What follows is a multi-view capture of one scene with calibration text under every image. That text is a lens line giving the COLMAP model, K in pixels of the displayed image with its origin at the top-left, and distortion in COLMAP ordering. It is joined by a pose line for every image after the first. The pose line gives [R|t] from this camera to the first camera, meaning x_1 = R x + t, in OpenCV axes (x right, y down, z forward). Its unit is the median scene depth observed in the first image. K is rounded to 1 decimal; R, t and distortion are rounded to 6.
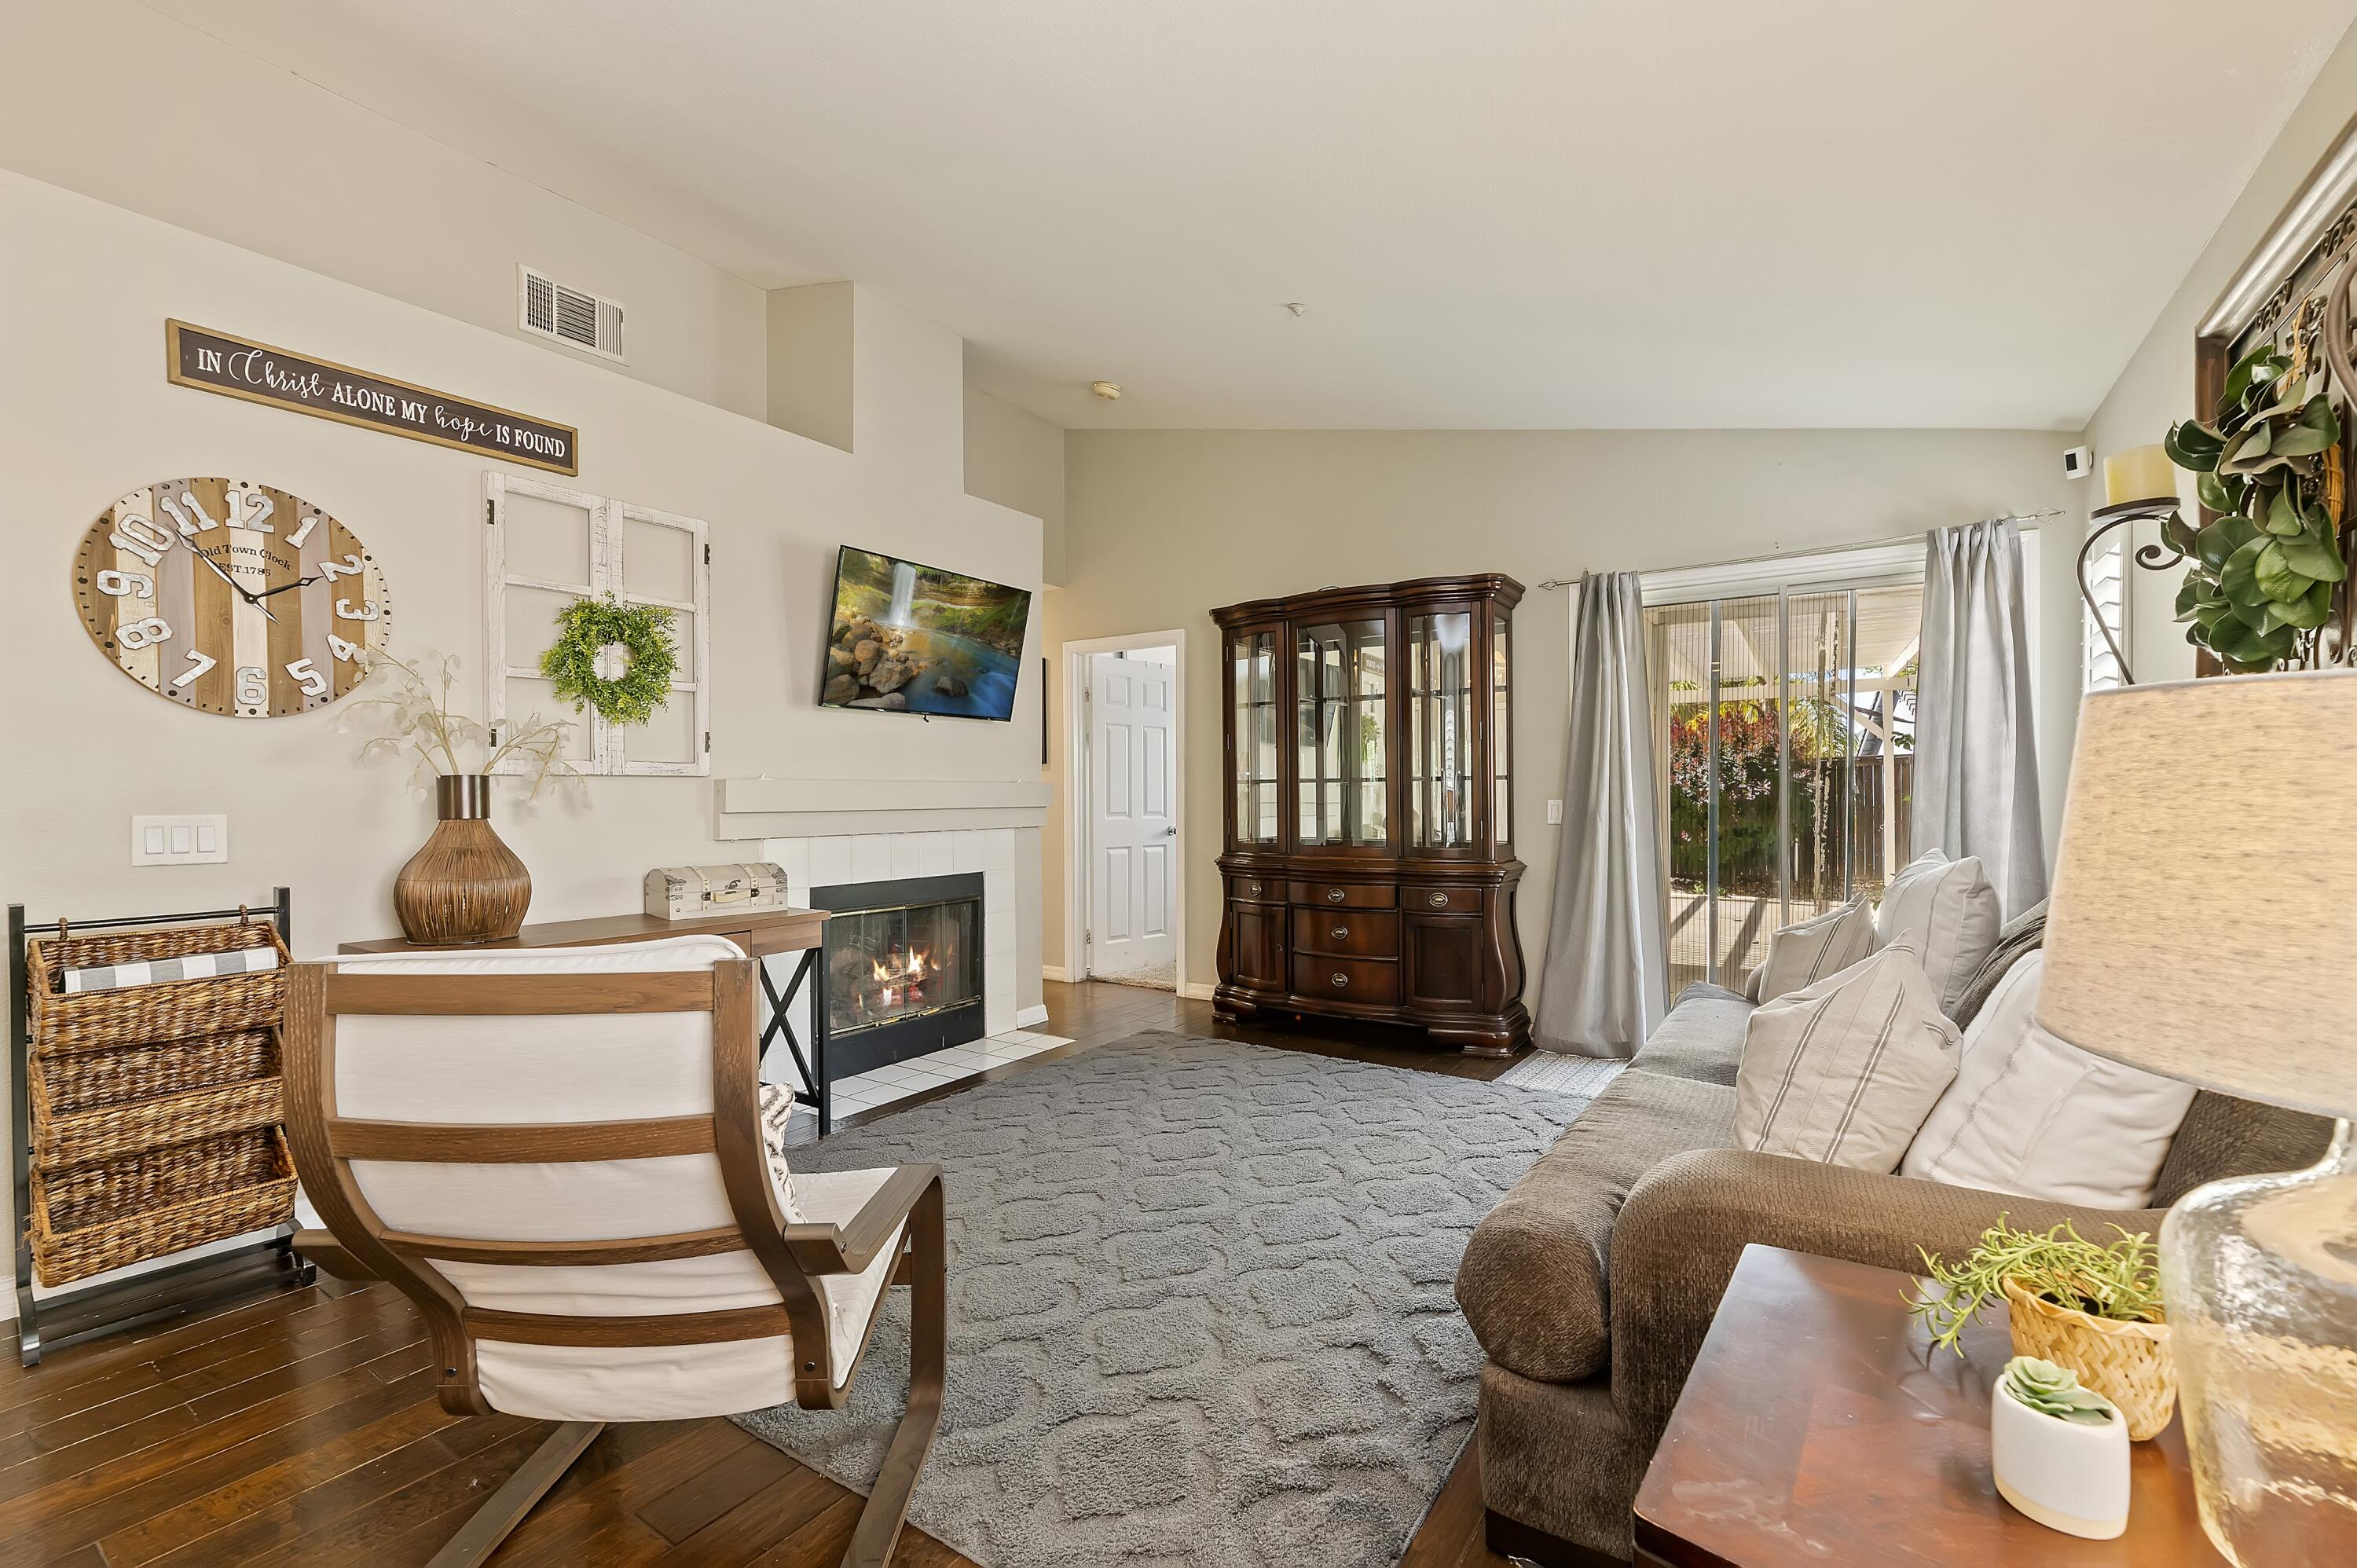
lens RADIAL K [[995.8, 0, 1191.9], [0, 995.8, 796.2], [0, 0, 1]] dist [-0.001688, -0.000214]
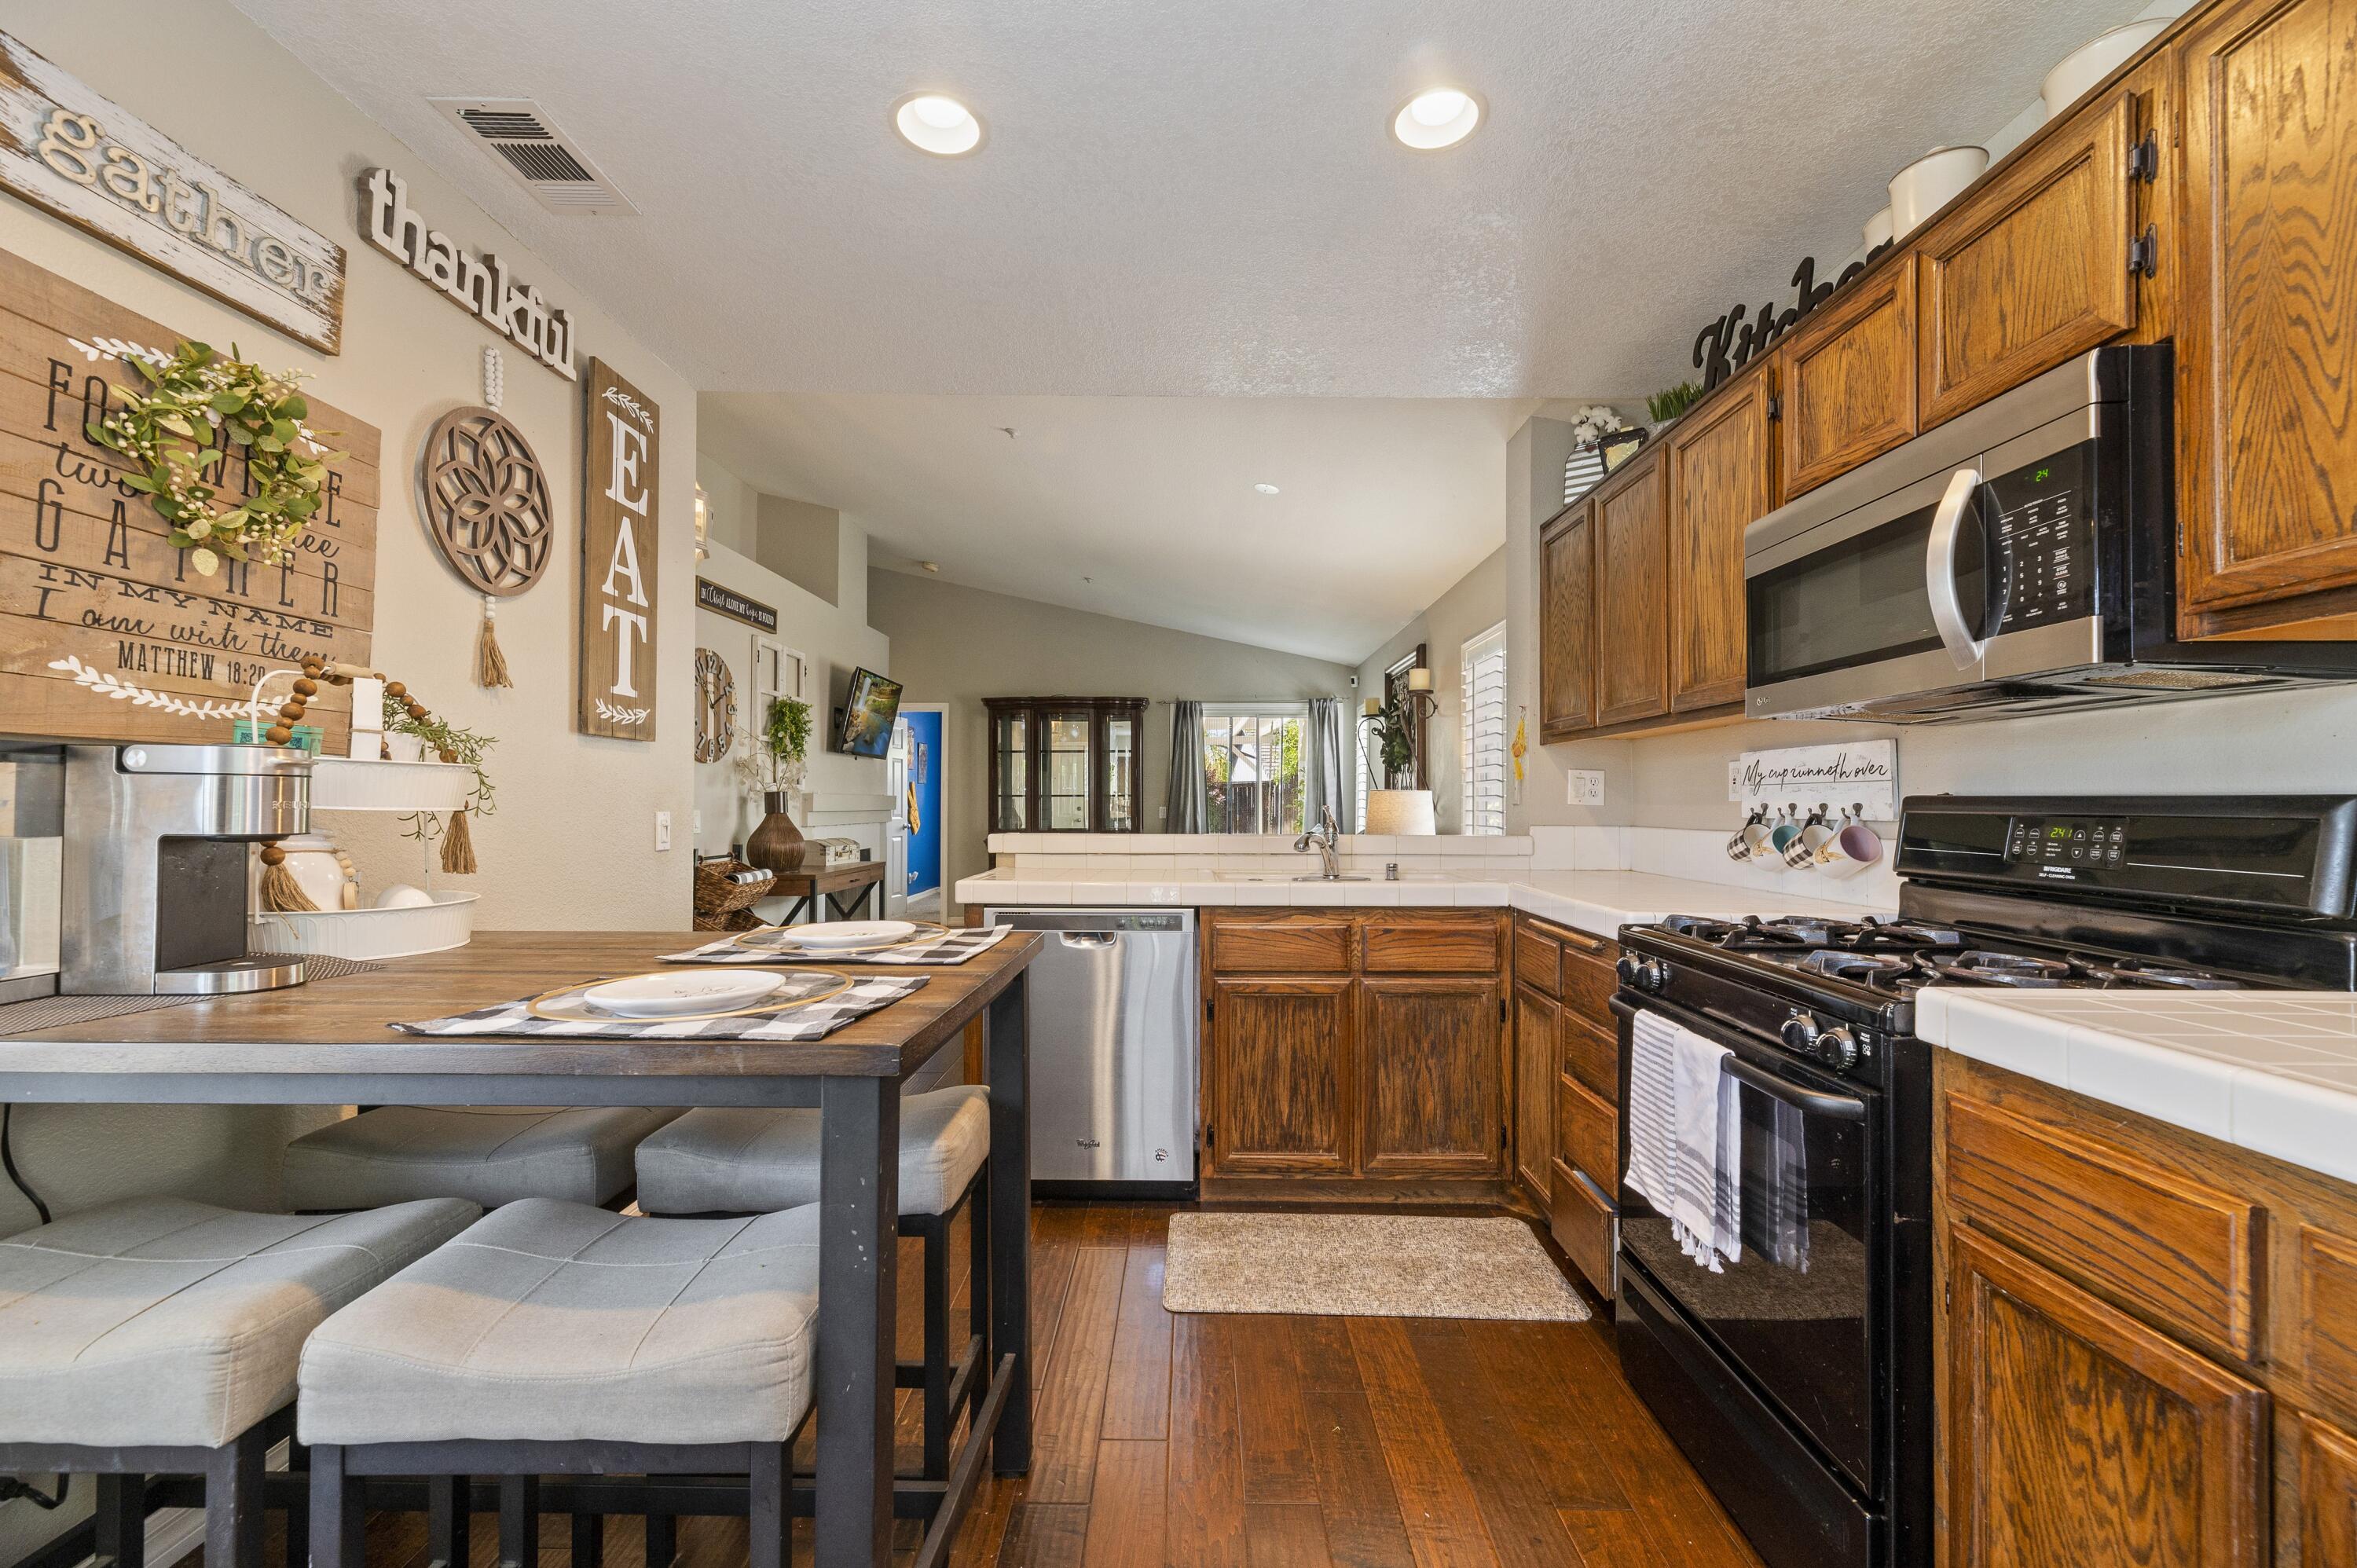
lens RADIAL K [[955.7, 0, 1180.6], [0, 955.7, 791.6], [0, 0, 1]] dist [0.004130, -0.000307]
pose [[0.839738, 0.014944, 0.542786, -0.777901], [-0.007830, 0.999851, -0.015414, 0.001904], [-0.542935, 0.008694, 0.839730, -0.779765]]
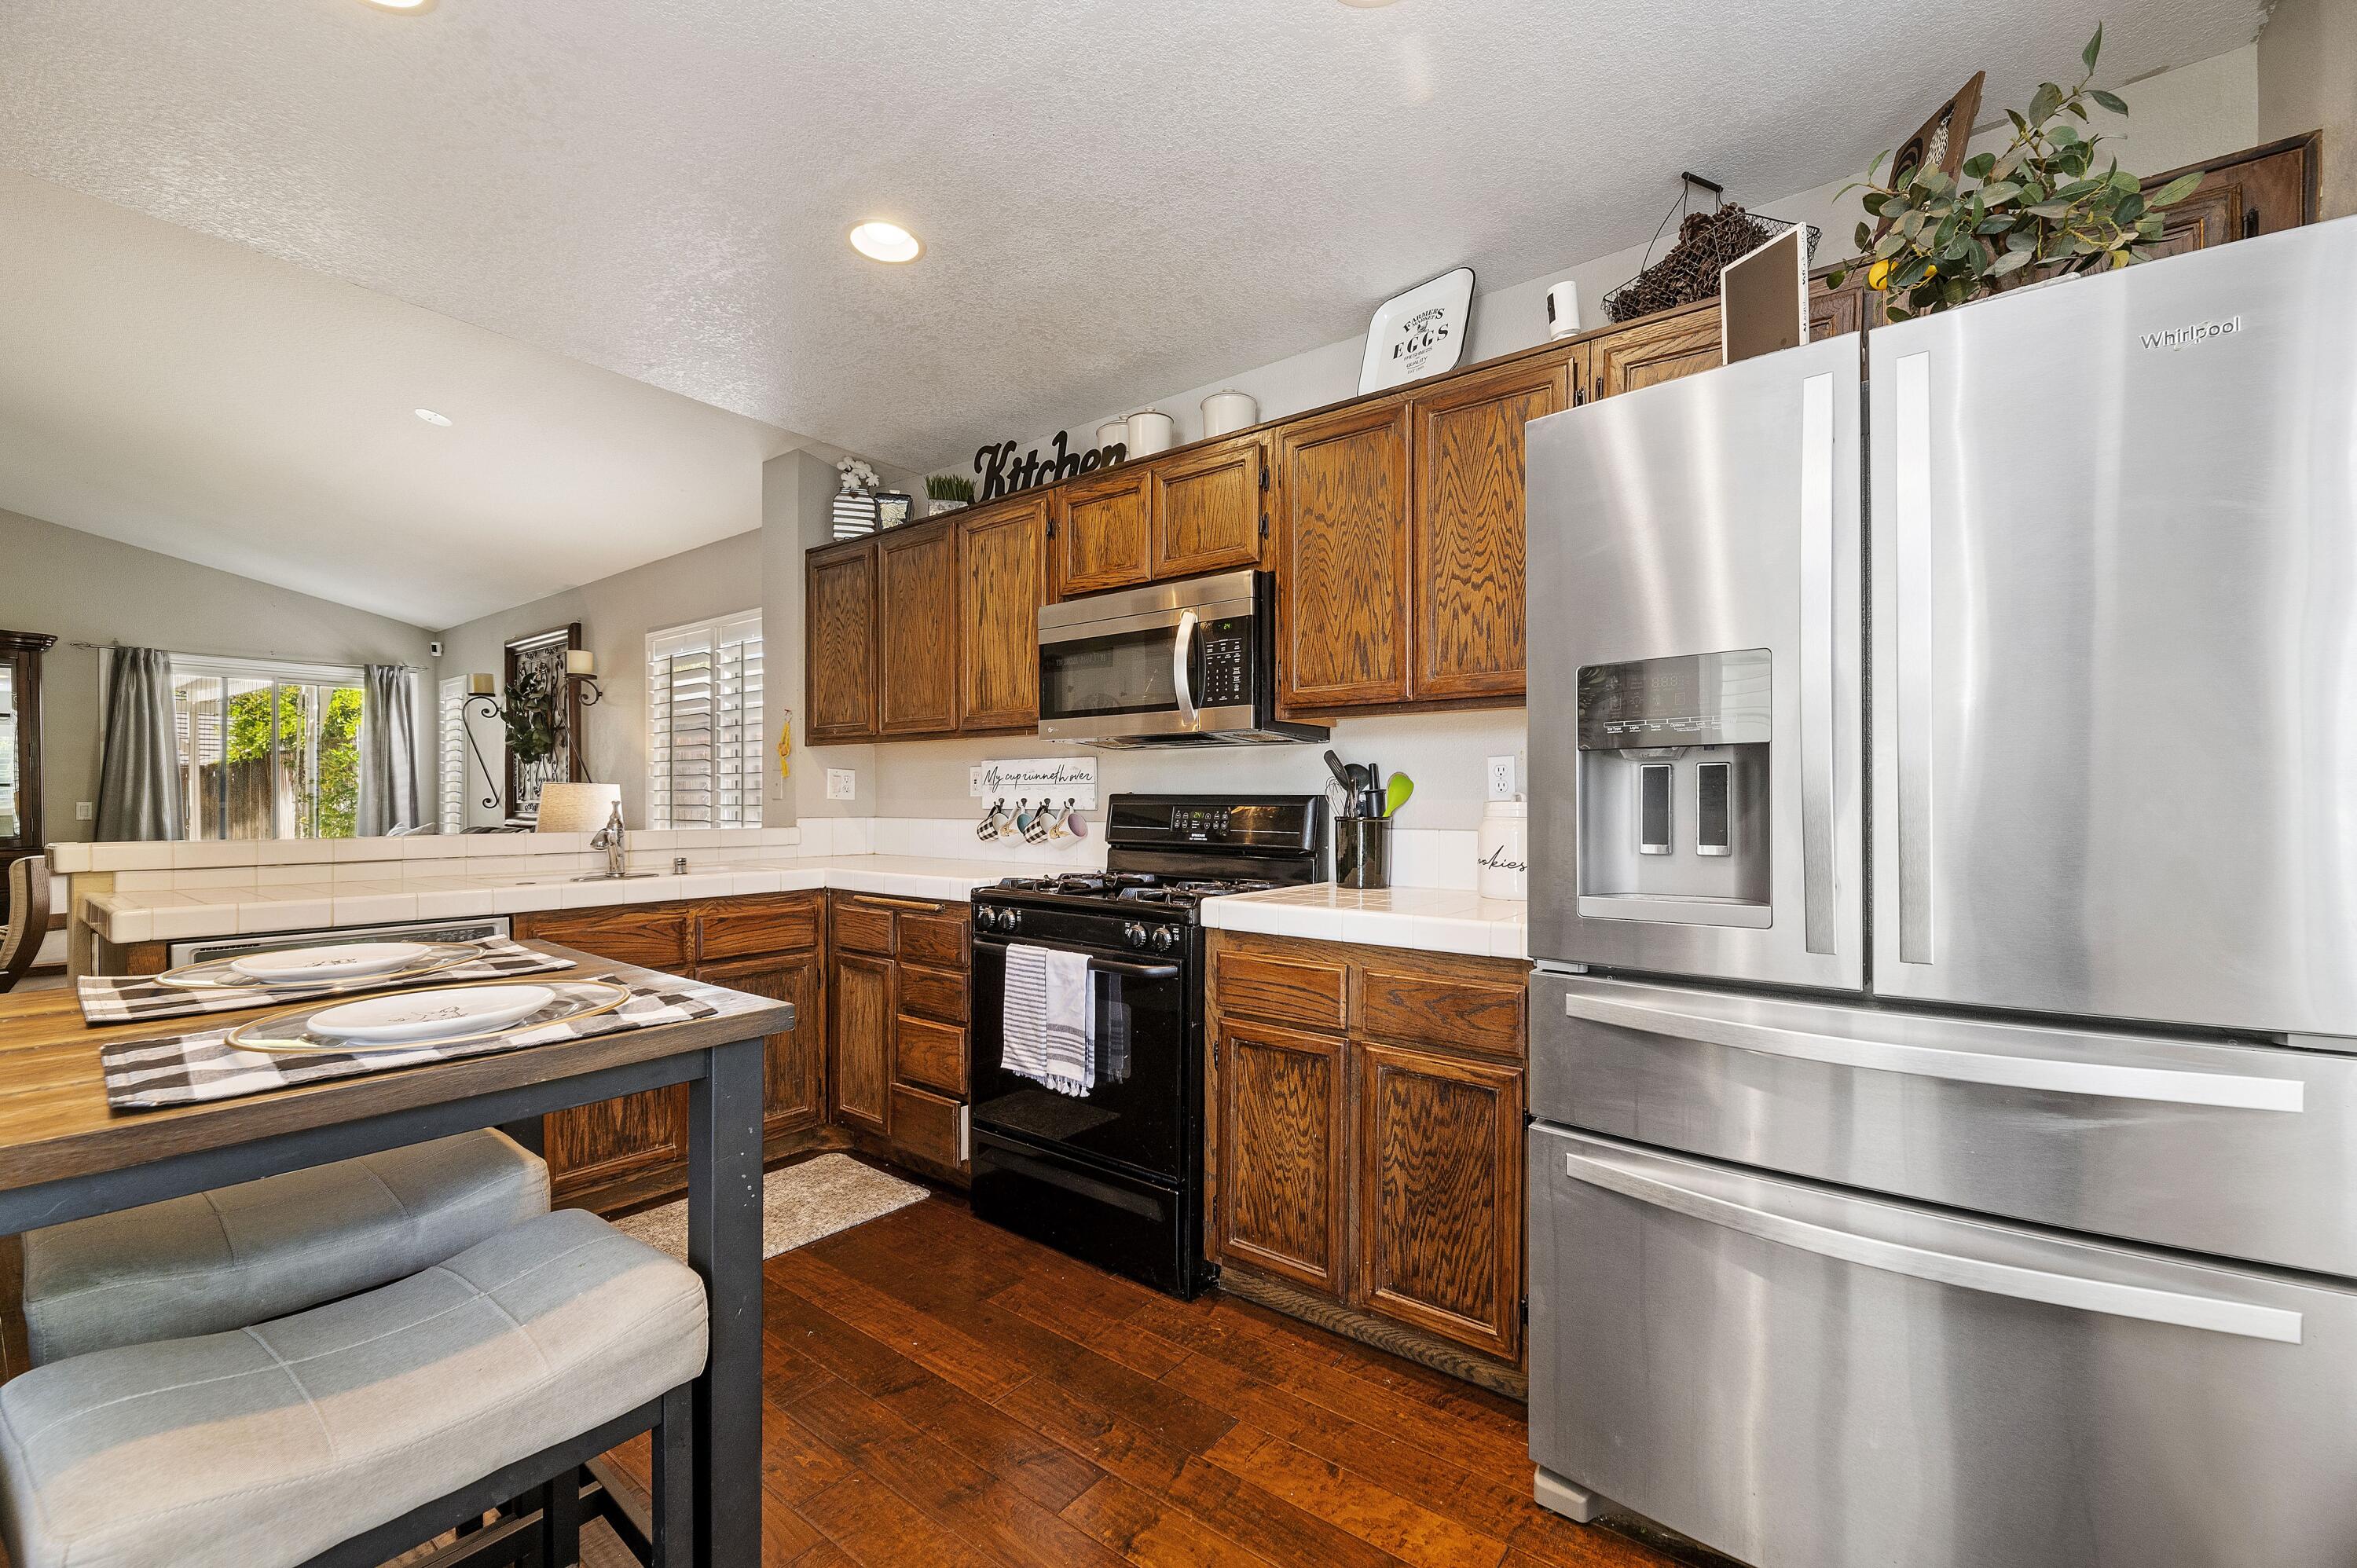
lens RADIAL K [[968.0, 0, 1171.9], [0, 968.0, 804.9], [0, 0, 1]] dist [-0.001789, -0.000146]
pose [[0.072182, -0.000547, 0.997391, -0.983133], [-0.002507, 0.999997, 0.000730, 0.002016], [-0.997388, -0.002553, 0.072180, -0.675652]]
